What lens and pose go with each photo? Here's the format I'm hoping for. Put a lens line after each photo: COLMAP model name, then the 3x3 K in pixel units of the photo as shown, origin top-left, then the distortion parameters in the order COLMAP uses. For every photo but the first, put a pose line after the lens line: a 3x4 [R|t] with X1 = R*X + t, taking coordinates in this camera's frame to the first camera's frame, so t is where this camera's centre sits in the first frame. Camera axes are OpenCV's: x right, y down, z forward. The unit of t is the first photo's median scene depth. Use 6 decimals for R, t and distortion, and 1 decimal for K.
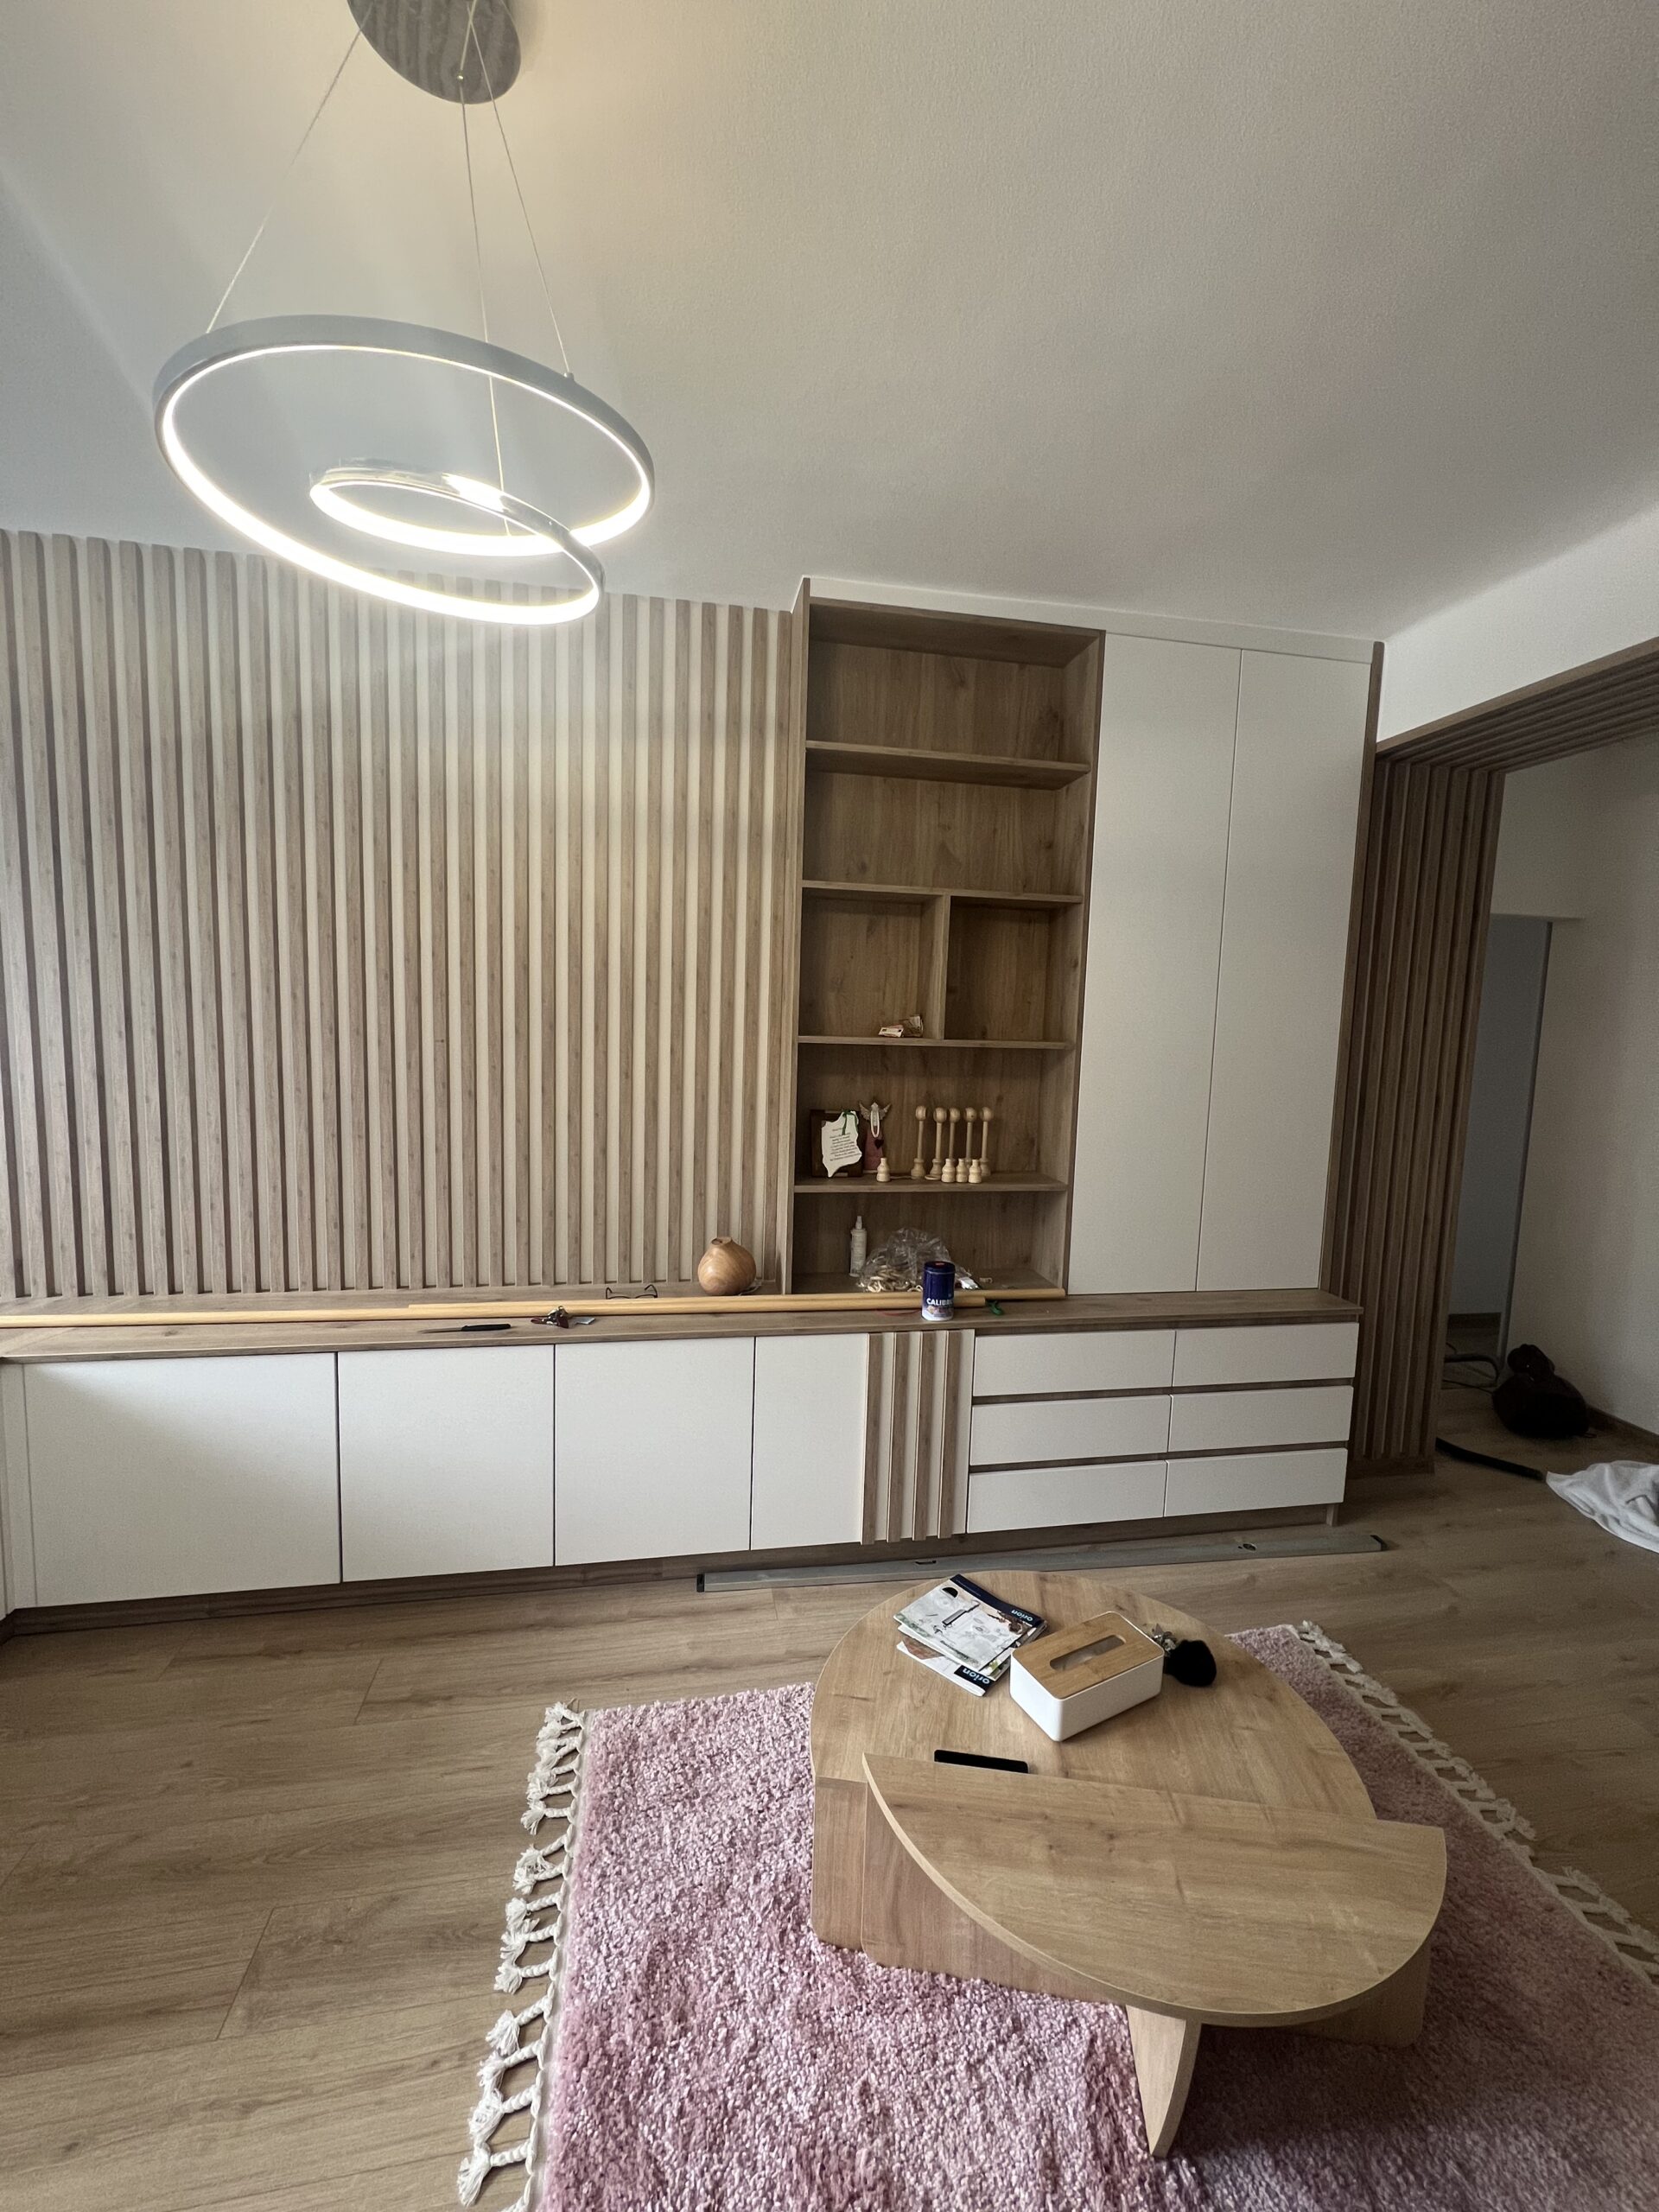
lens RADIAL K [[890.4, 0, 830.0], [0, 890.4, 1098.1], [0, 0, 1]] dist [-0.000997, 0.000431]
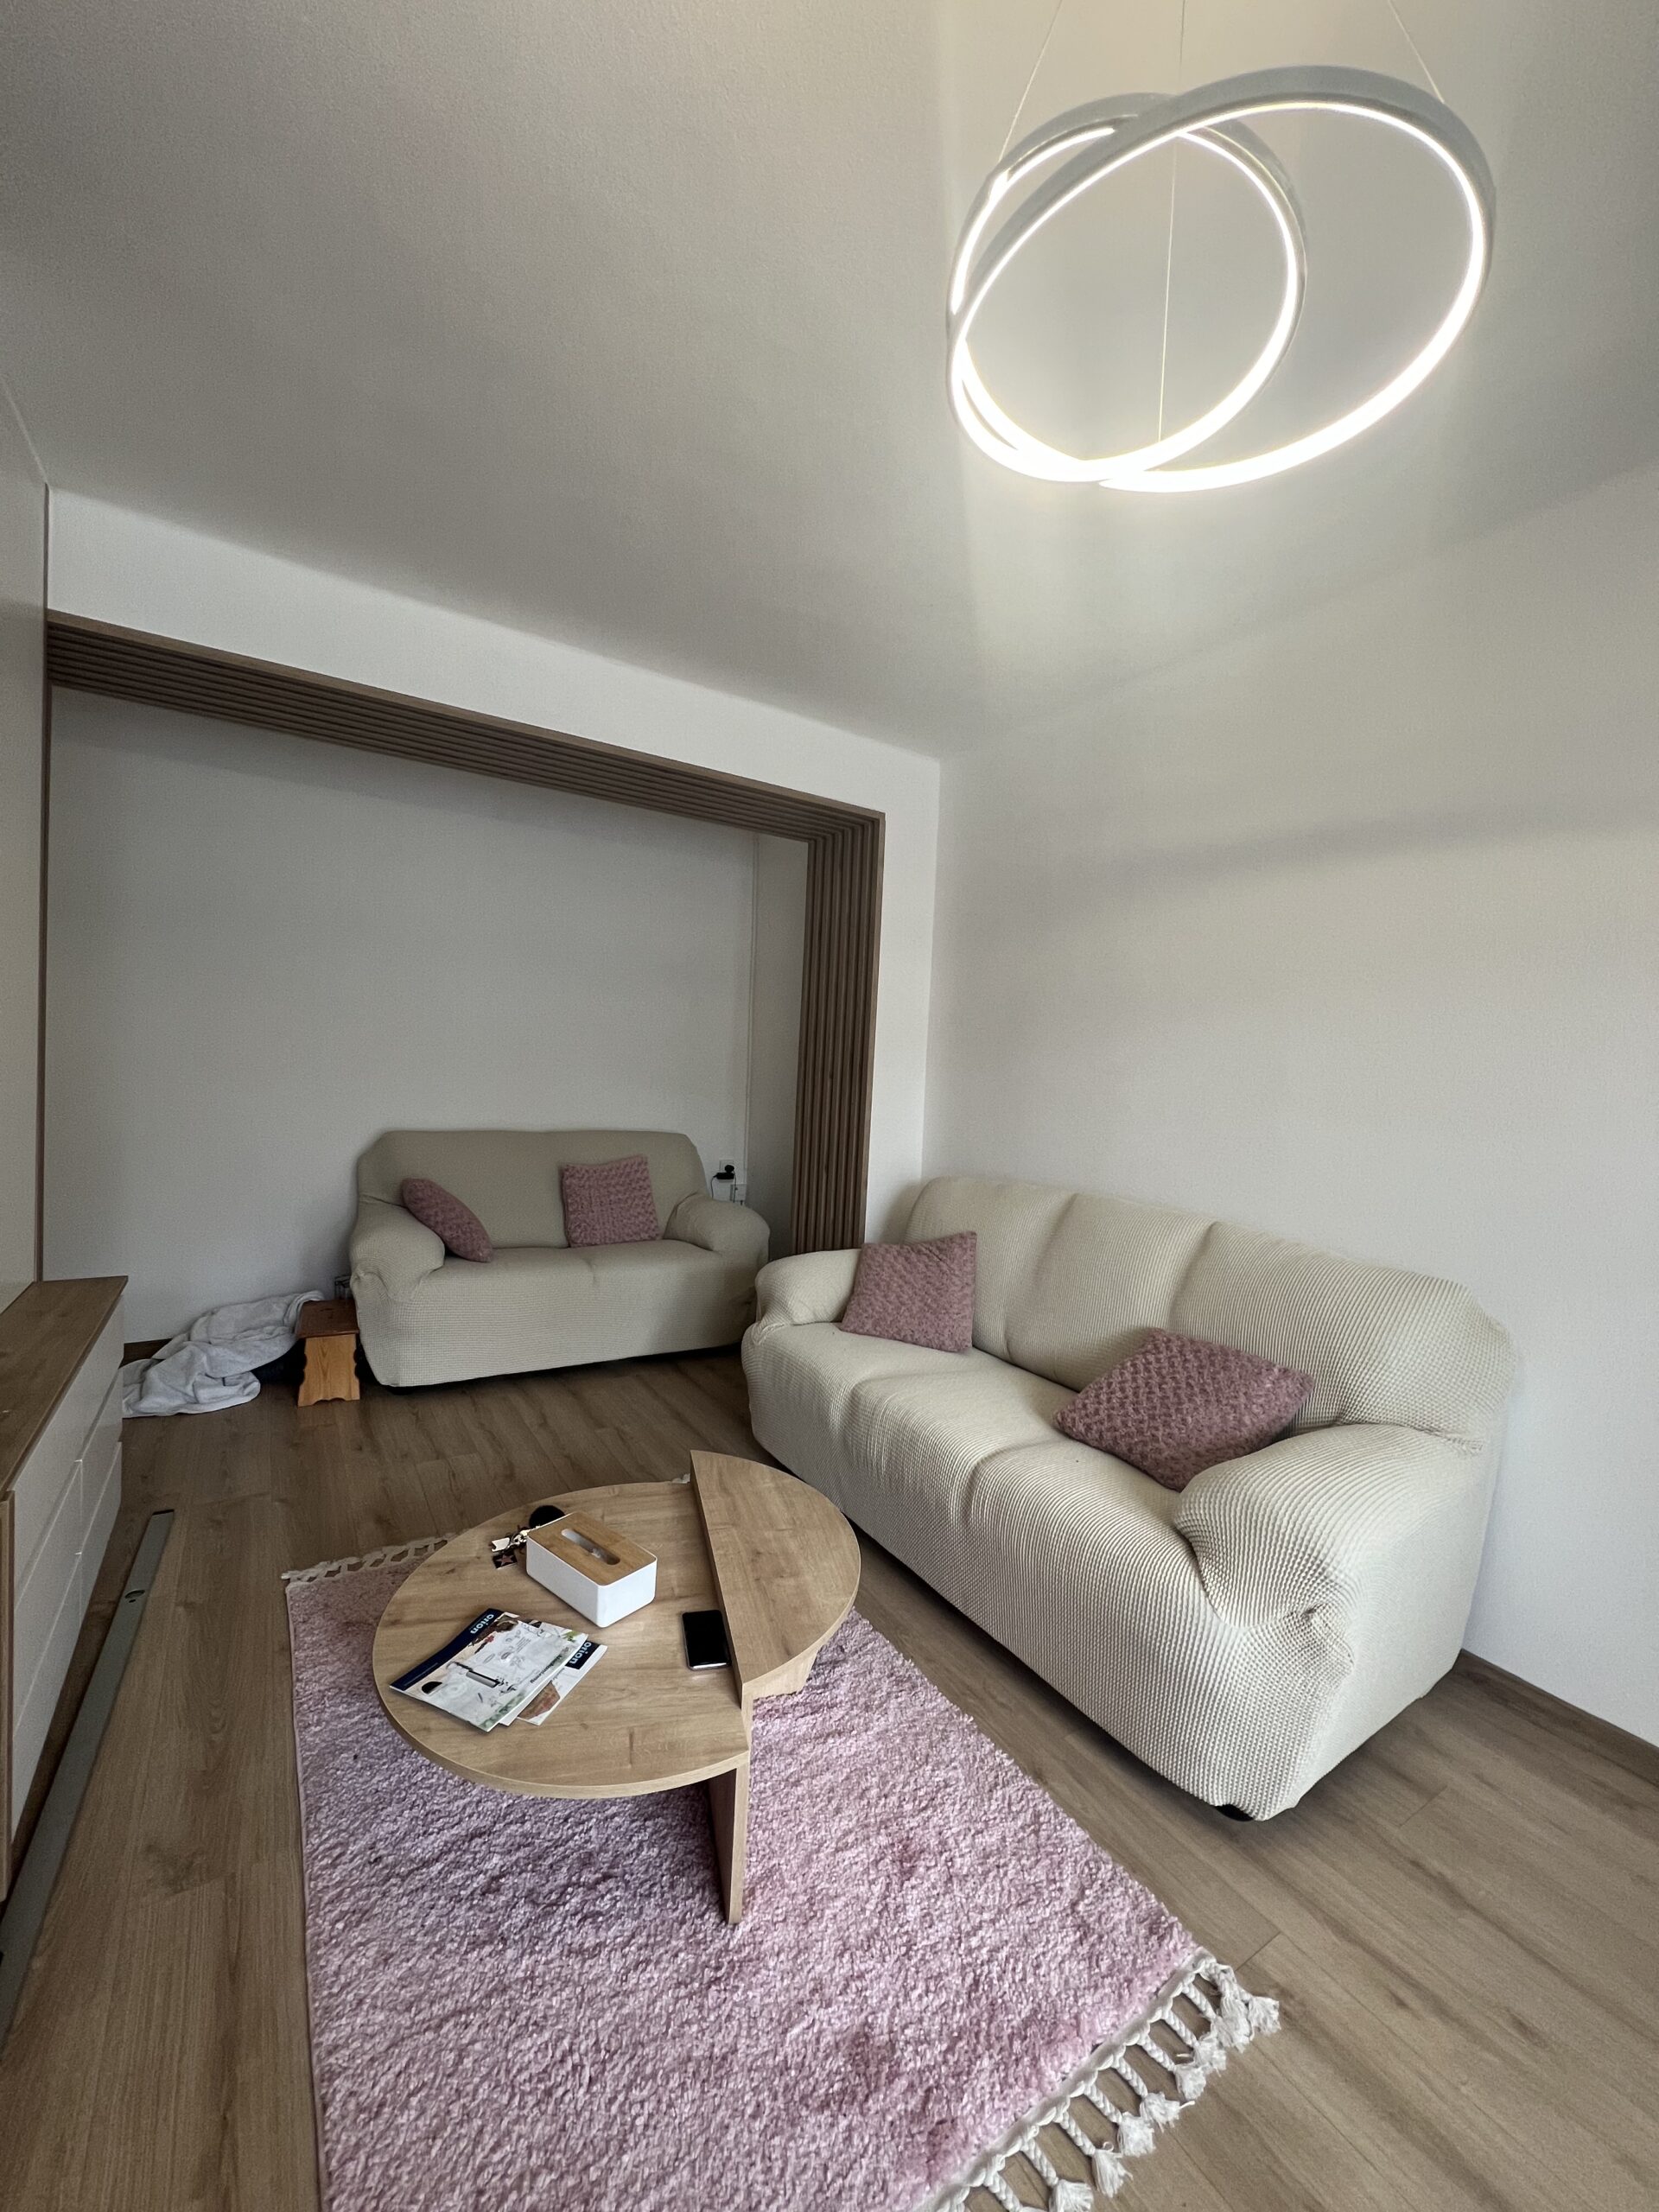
lens RADIAL K [[890.4, 0, 830.0], [0, 890.4, 1098.1], [0, 0, 1]] dist [-0.000997, 0.000431]
pose [[-0.370718, -0.088931, 0.924478, -0.533014], [0.028078, 0.993877, 0.106866, -0.018046], [-0.928321, 0.065574, -0.365951, 0.754140]]
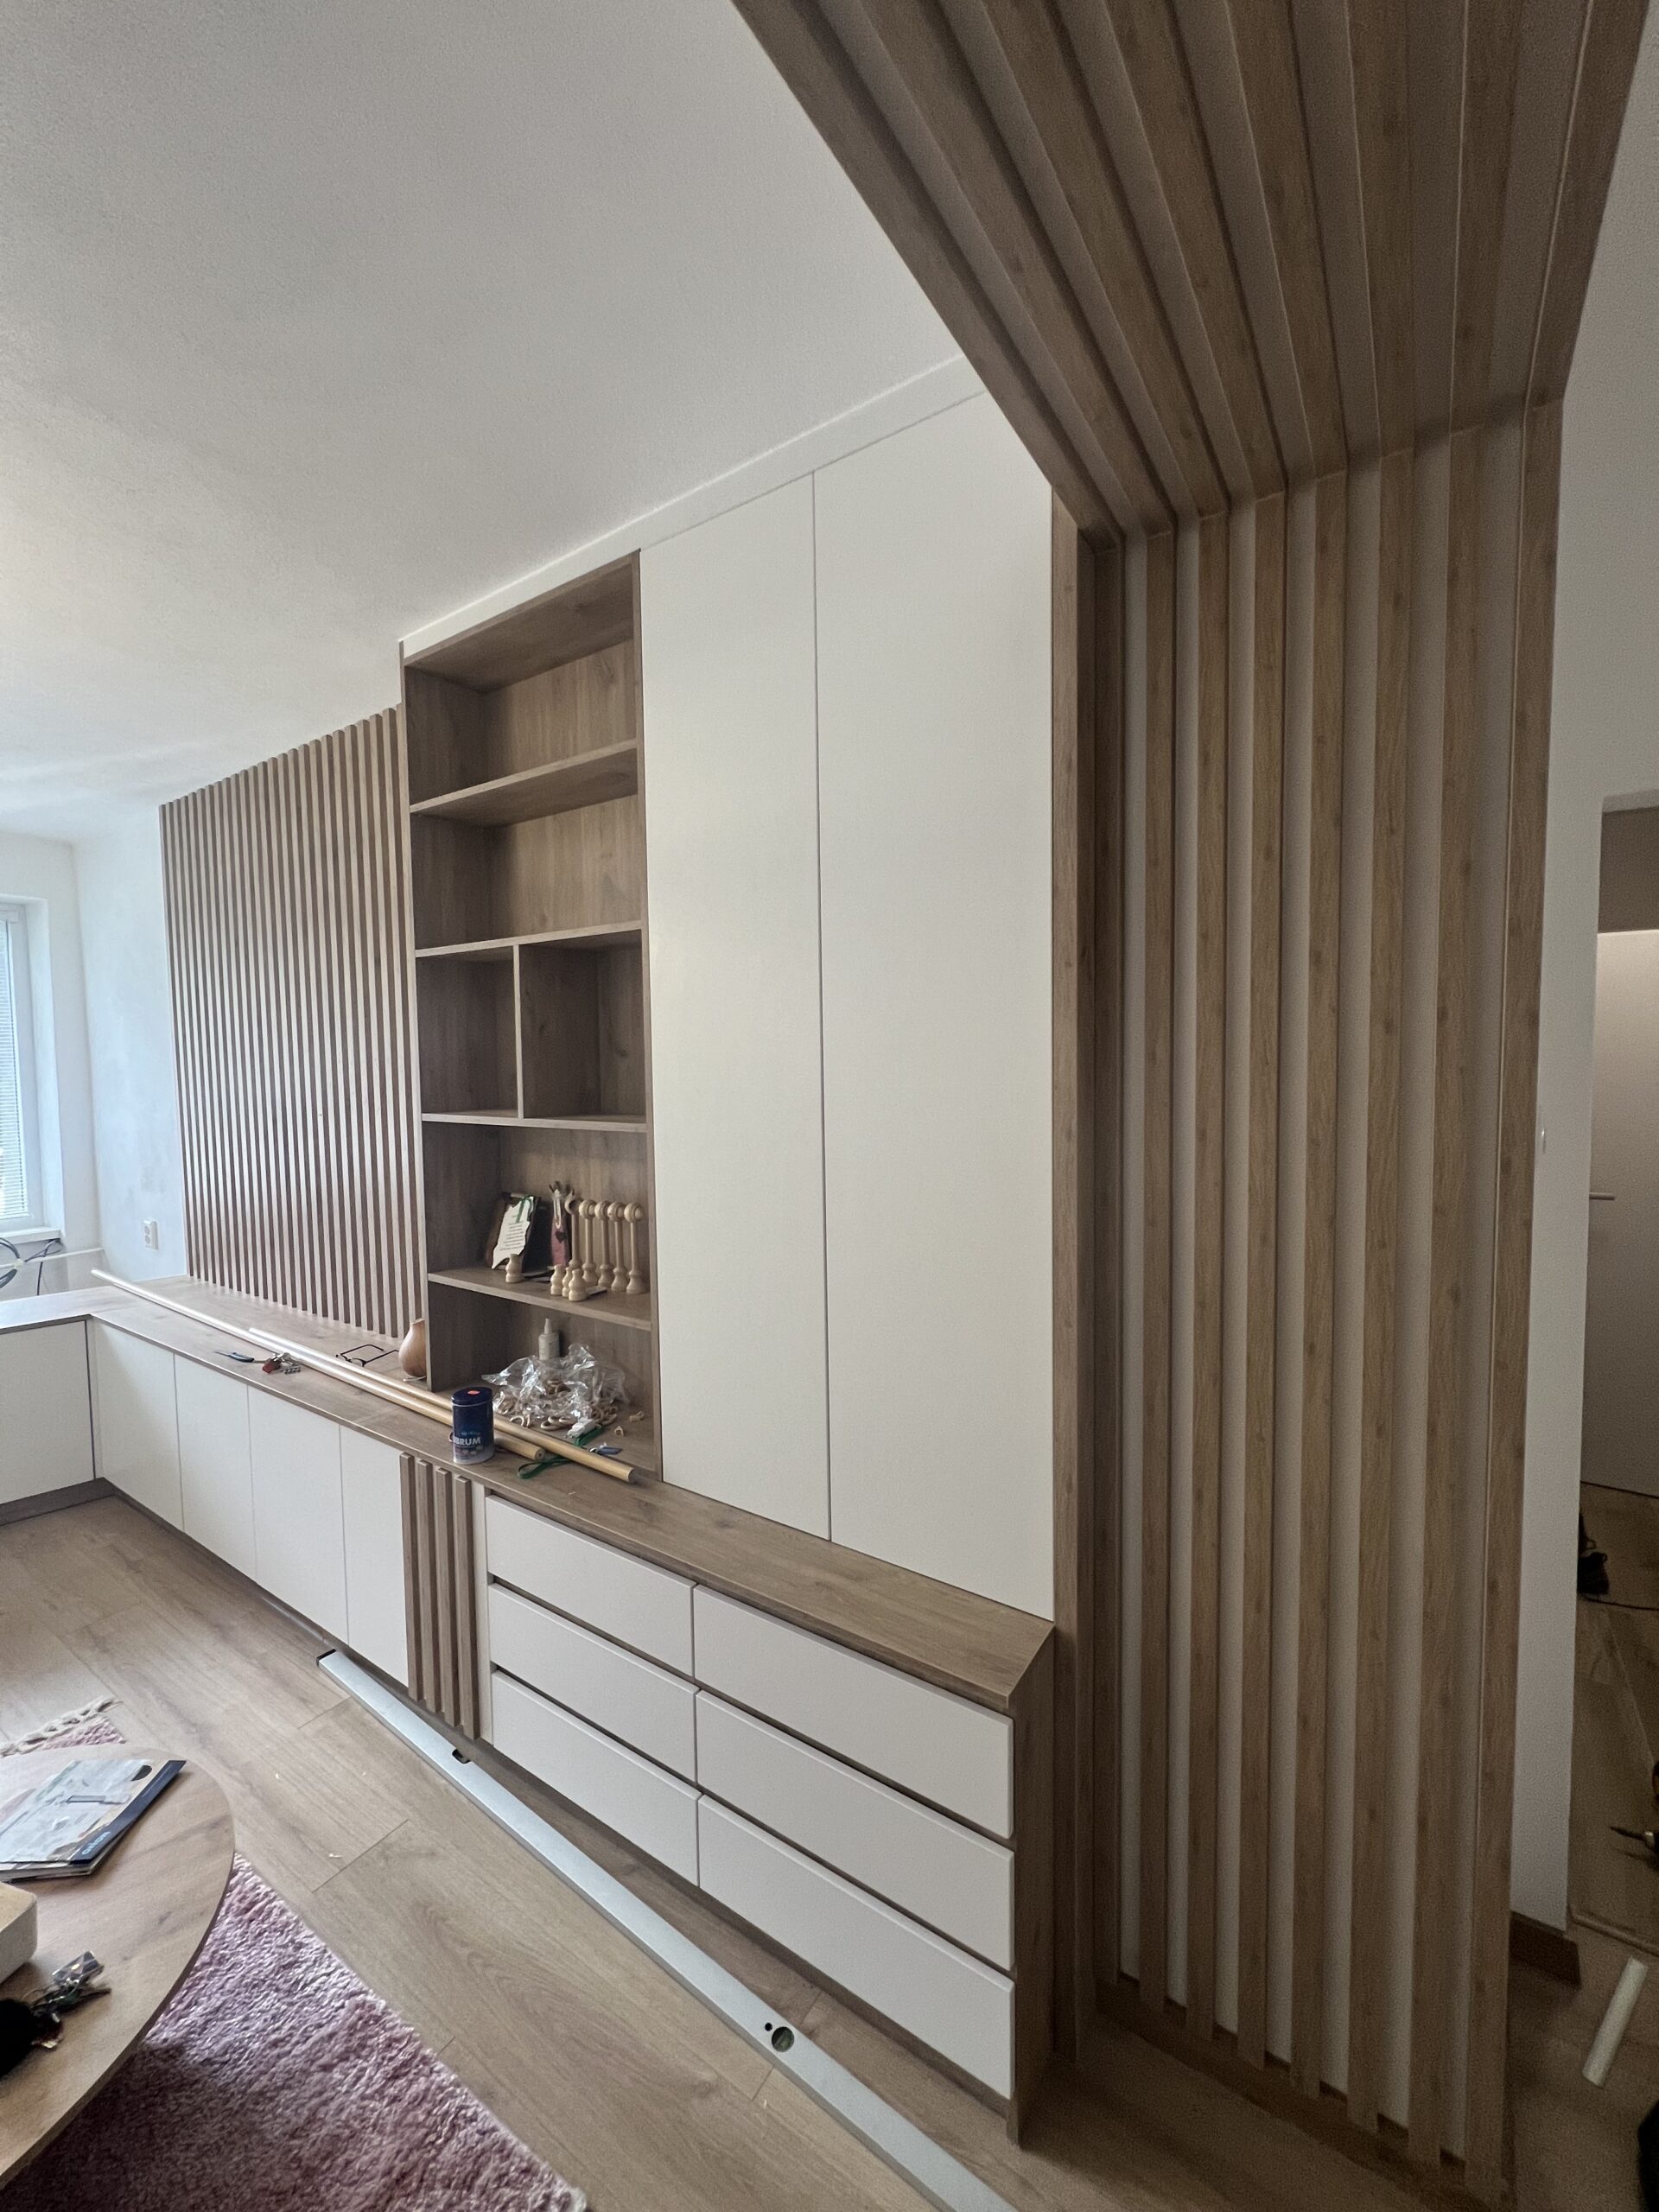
lens RADIAL K [[890.4, 0, 830.0], [0, 890.4, 1098.1], [0, 0, 1]] dist [-0.000997, 0.000431]
pose [[0.713444, -0.008134, -0.700665, 0.976224], [-0.038556, 0.997962, -0.050844, -0.055422], [0.699651, 0.063289, 0.711676, 0.661971]]
